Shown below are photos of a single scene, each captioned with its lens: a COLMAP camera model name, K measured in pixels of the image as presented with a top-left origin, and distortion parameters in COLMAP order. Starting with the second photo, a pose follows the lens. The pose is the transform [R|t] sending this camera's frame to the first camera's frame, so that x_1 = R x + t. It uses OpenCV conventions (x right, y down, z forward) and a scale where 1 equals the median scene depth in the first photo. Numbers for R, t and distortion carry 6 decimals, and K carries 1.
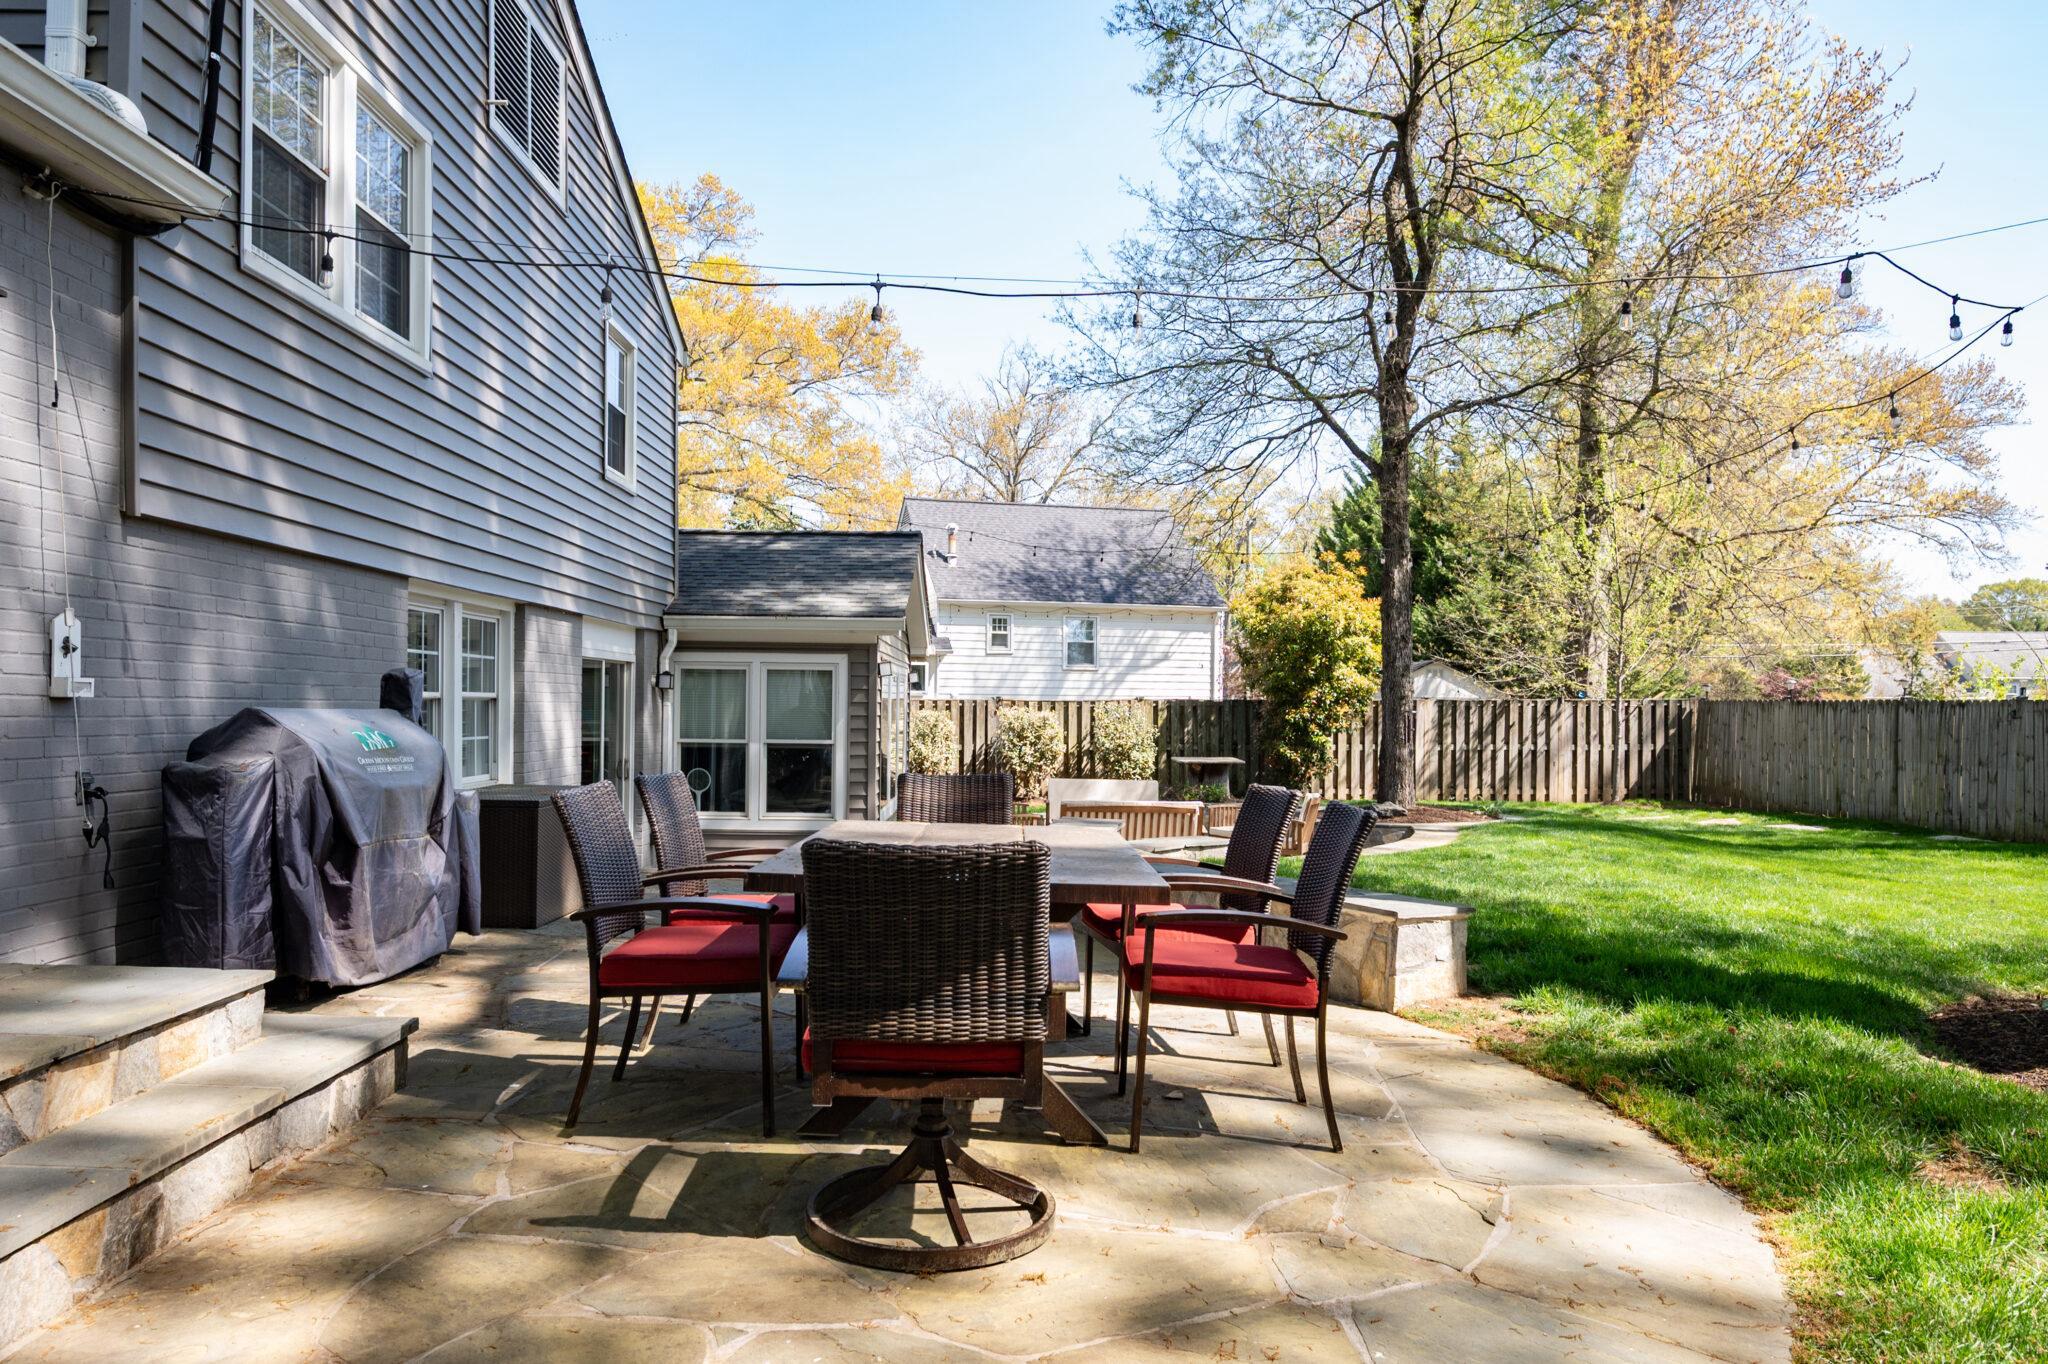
lens RADIAL K [[1370.4, 0, 1024.0], [0, 1370.4, 682.0], [0, 0, 1]] dist [0.001628, 0.000541]
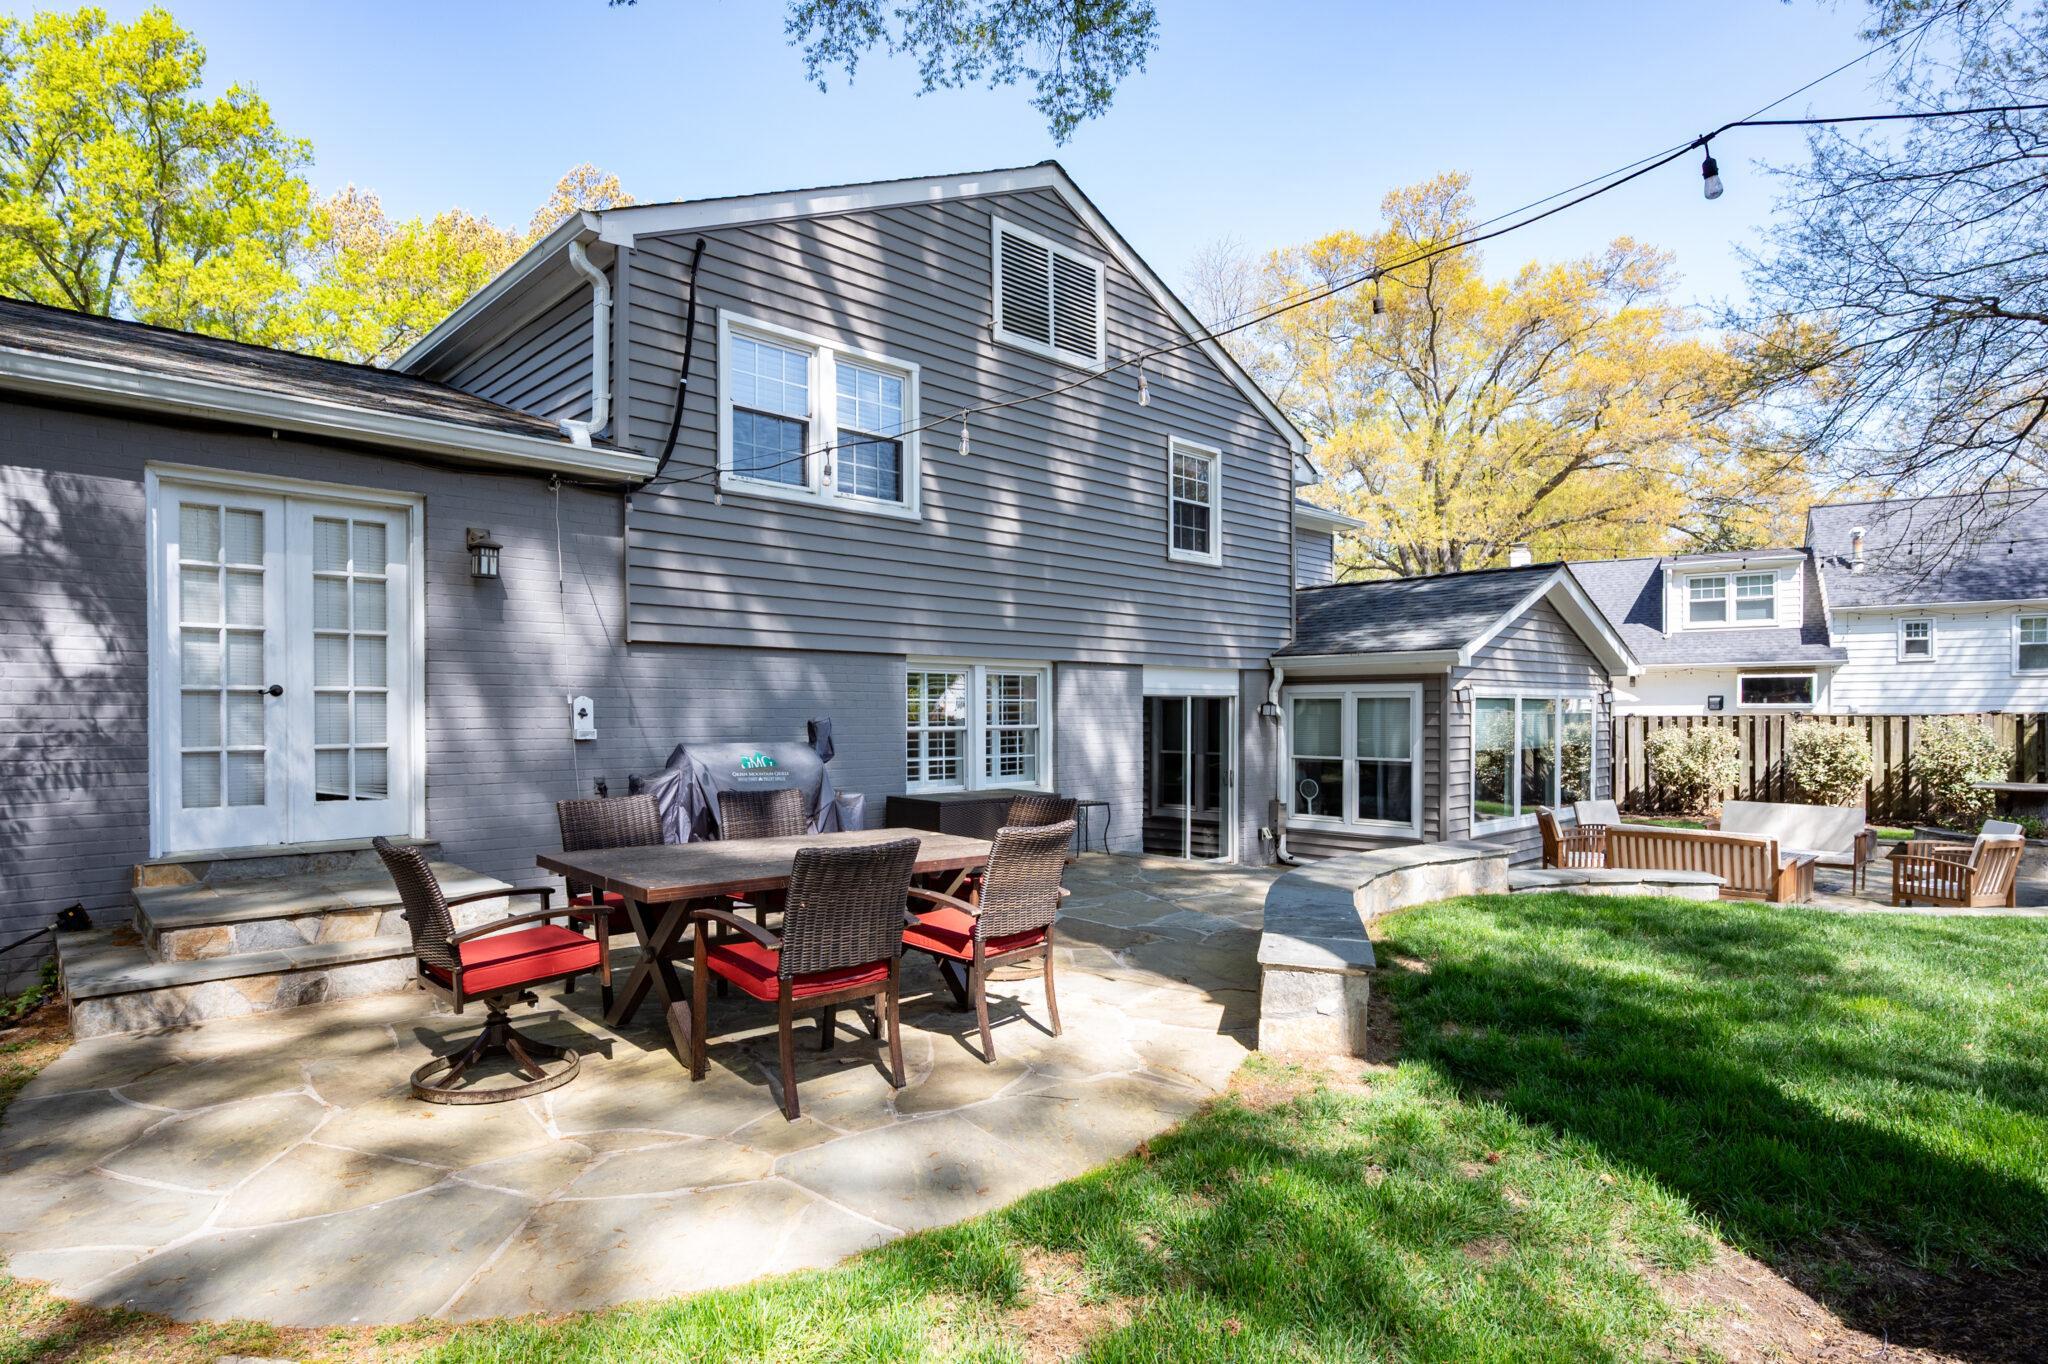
lens RADIAL K [[1098.8, 0, 1018.9], [0, 1098.8, 714.2], [0, 0, 1]] dist [0.002412, 0.001275]
pose [[0.683935, -0.009185, -0.729485, 0.328842], [0.020868, 0.999758, 0.006977, -0.008549], [0.729244, -0.019995, 0.683961, 0.142029]]
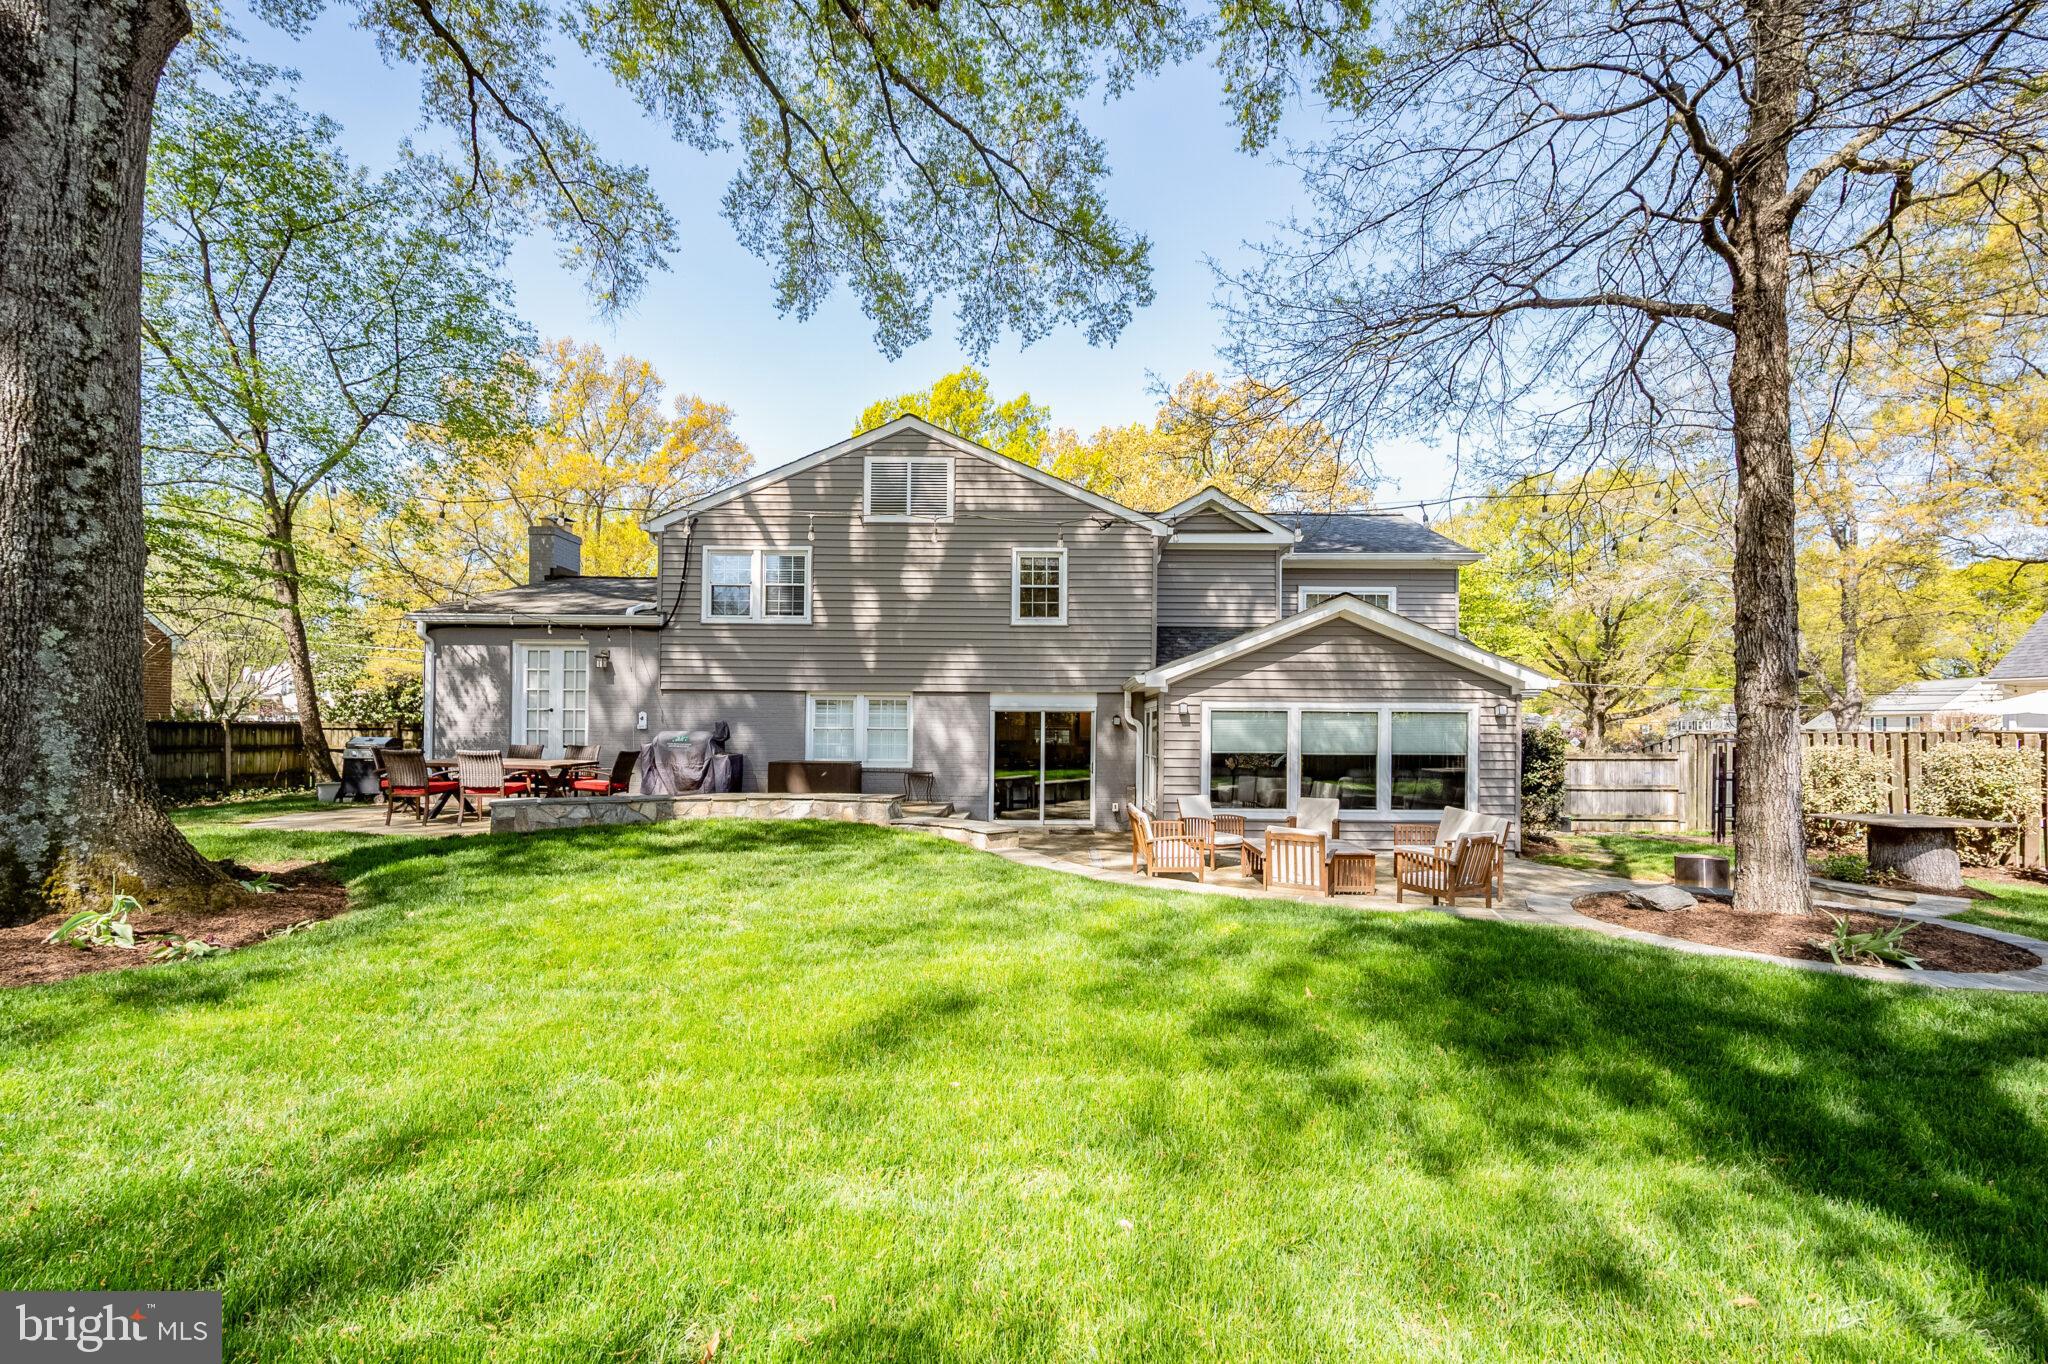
lens RADIAL K [[816.6, 0, 1029.0], [0, 816.6, 736.9], [0, 0, 1]] dist [0.001575, 0.000024]
pose [[-0.020508, -0.009907, -0.999741, 0.852089], [0.008983, 0.999909, -0.010093, 0.032897], [0.999749, -0.009187, -0.020417, 0.931015]]
